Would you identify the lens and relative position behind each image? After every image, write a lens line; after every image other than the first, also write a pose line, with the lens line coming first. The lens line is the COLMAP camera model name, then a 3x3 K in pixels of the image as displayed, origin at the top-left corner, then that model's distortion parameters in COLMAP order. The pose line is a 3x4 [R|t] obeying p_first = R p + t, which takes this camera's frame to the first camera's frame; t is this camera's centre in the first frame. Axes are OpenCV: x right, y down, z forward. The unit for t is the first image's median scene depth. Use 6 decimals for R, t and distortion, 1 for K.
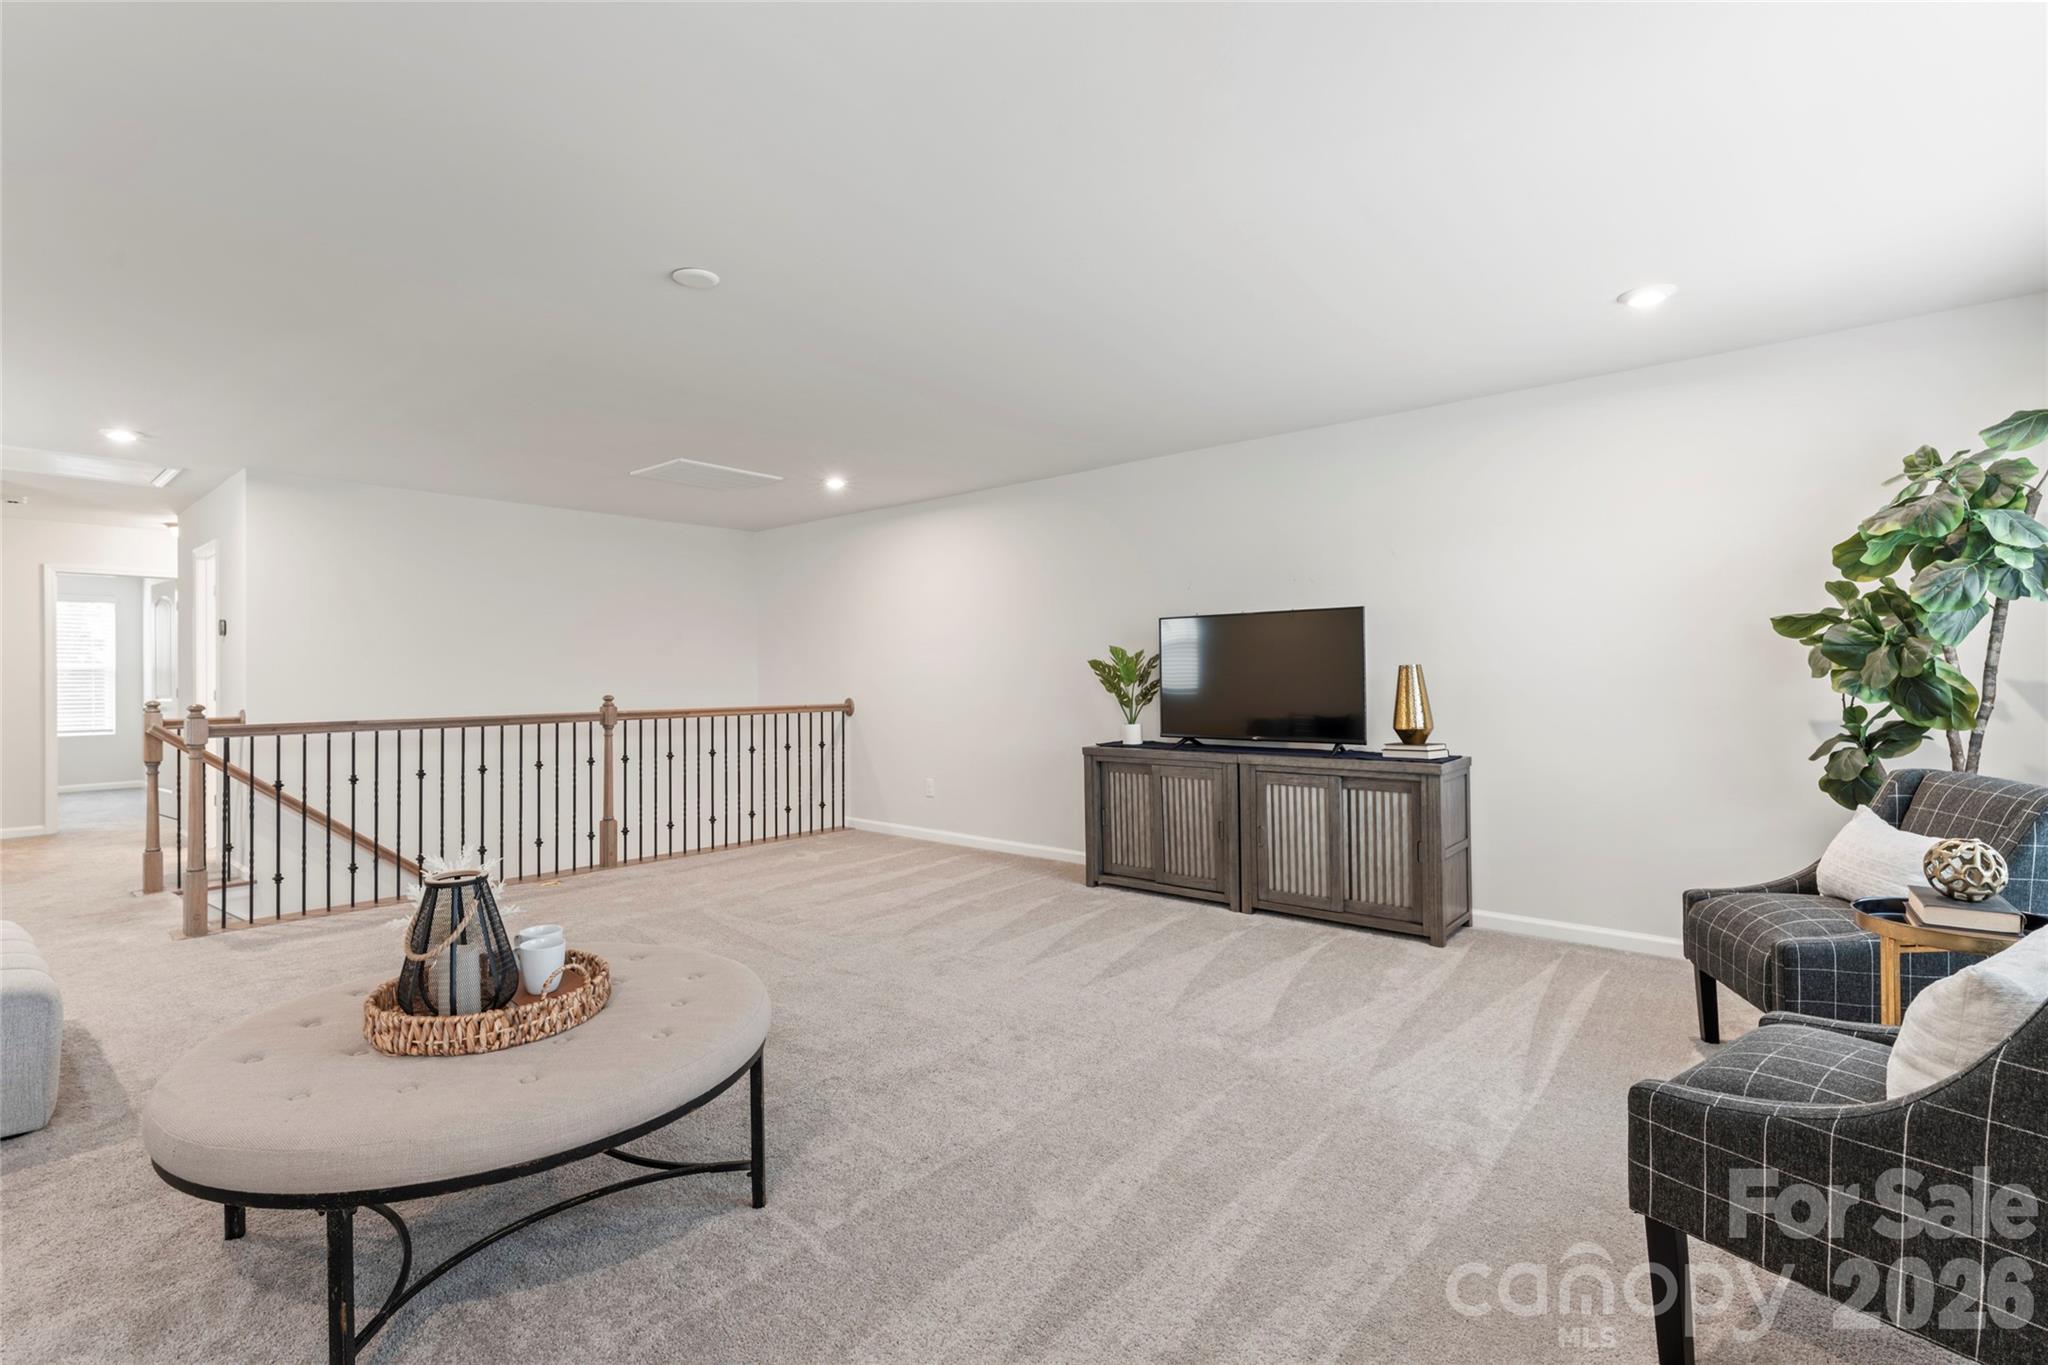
lens RADIAL K [[931.7, 0, 1024.0], [0, 931.7, 682.5], [0, 0, 1]] dist [0.012837, 0.000116]
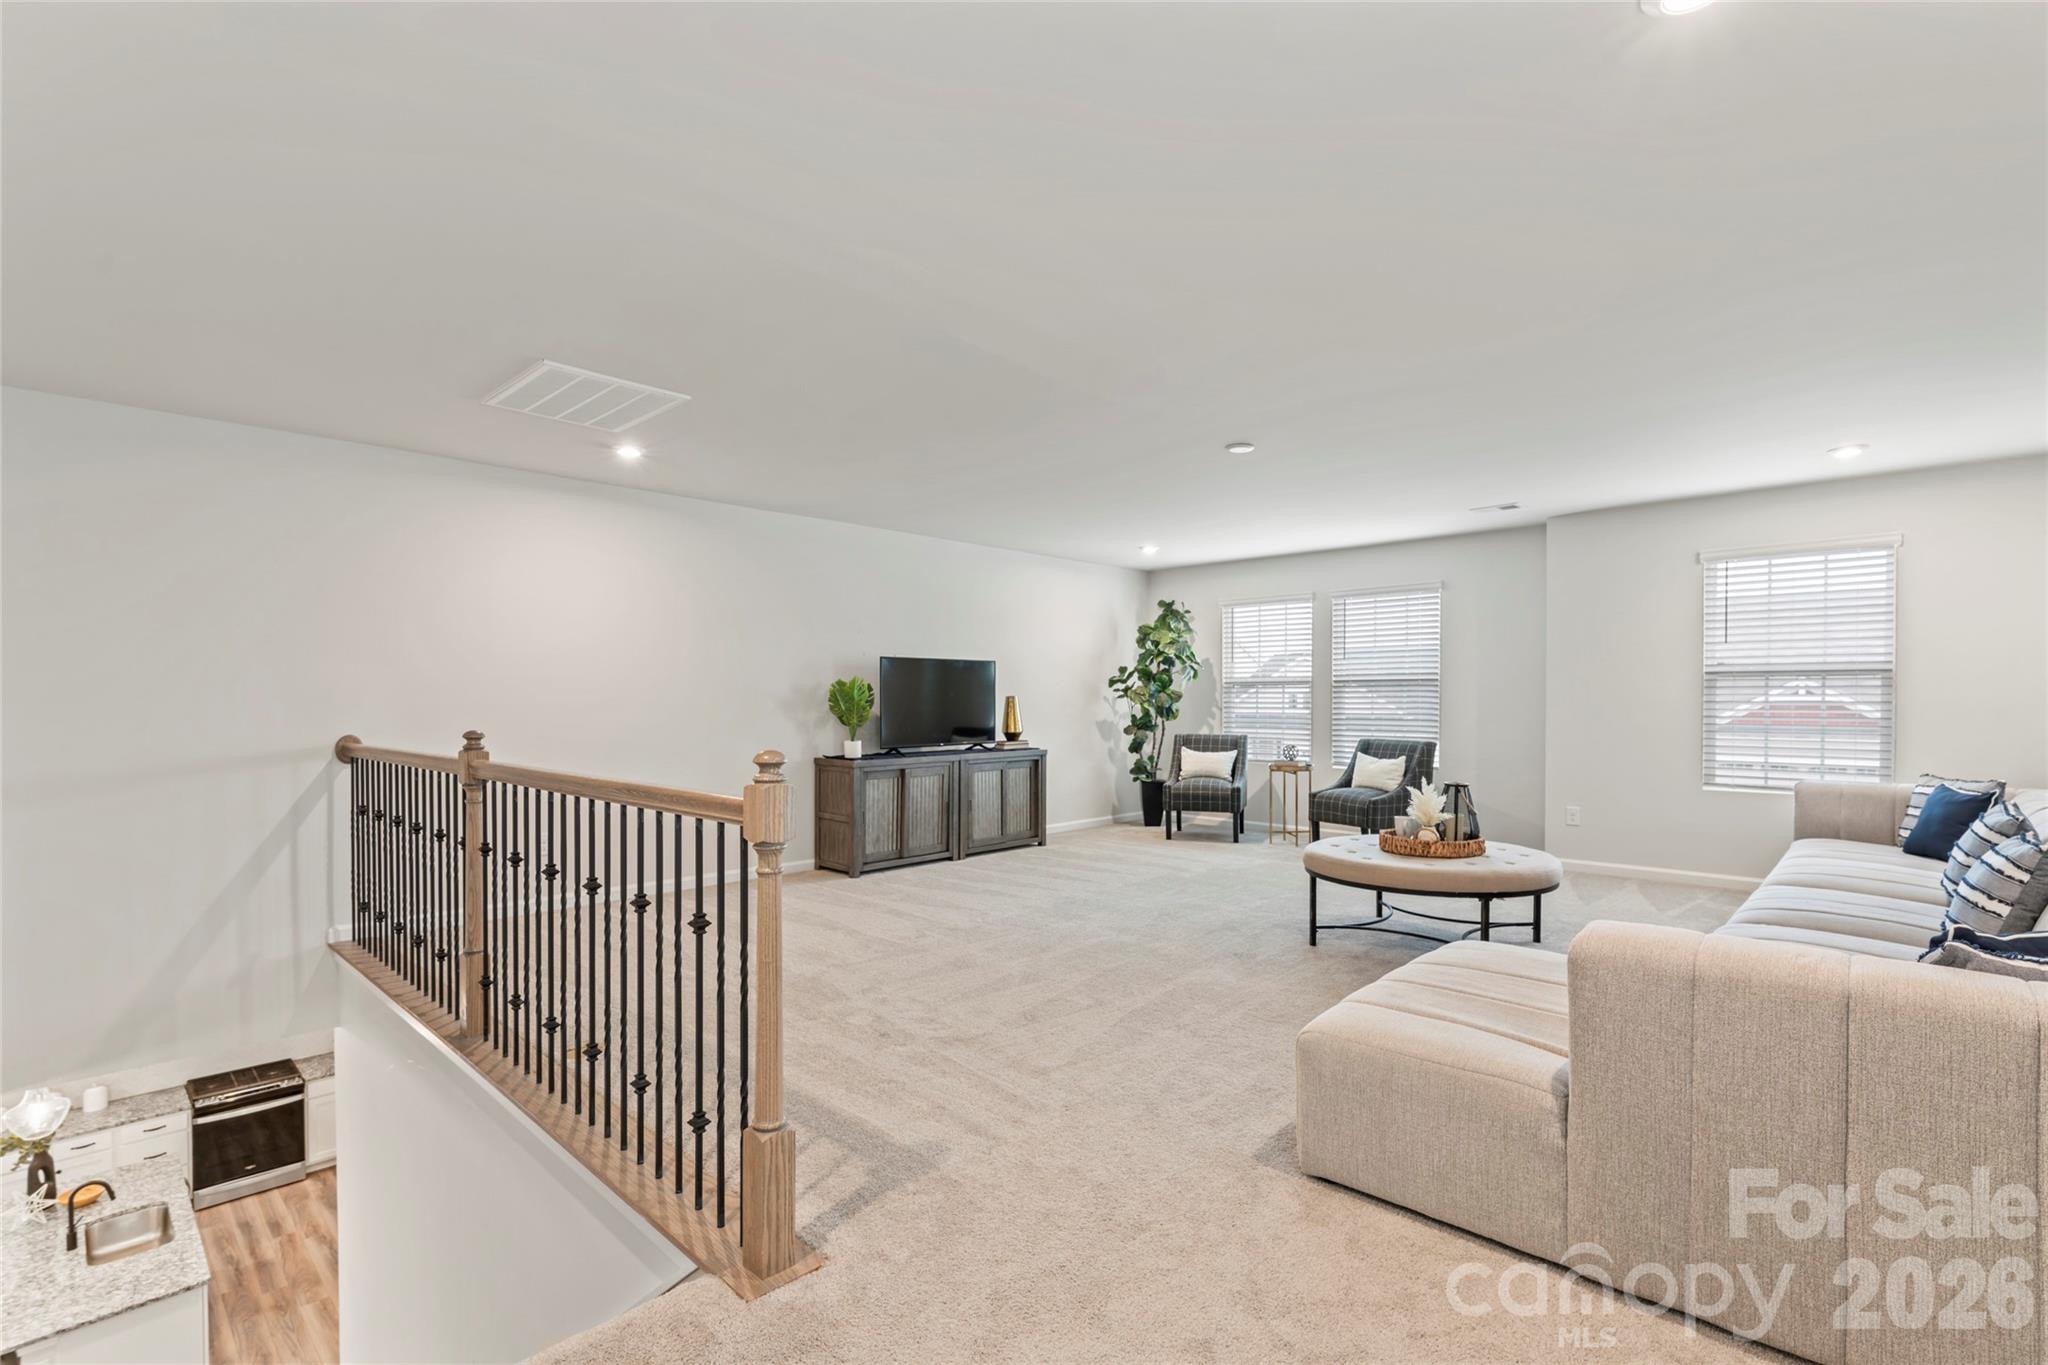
lens RADIAL K [[931.7, 0, 1024.0], [0, 931.7, 682.5], [0, 0, 1]] dist [0.012837, 0.000116]
pose [[0.056635, 0.015185, 0.998279, -1.243996], [-0.009603, 0.999846, -0.014664, -0.017231], [-0.998349, -0.008756, 0.056772, 0.810646]]
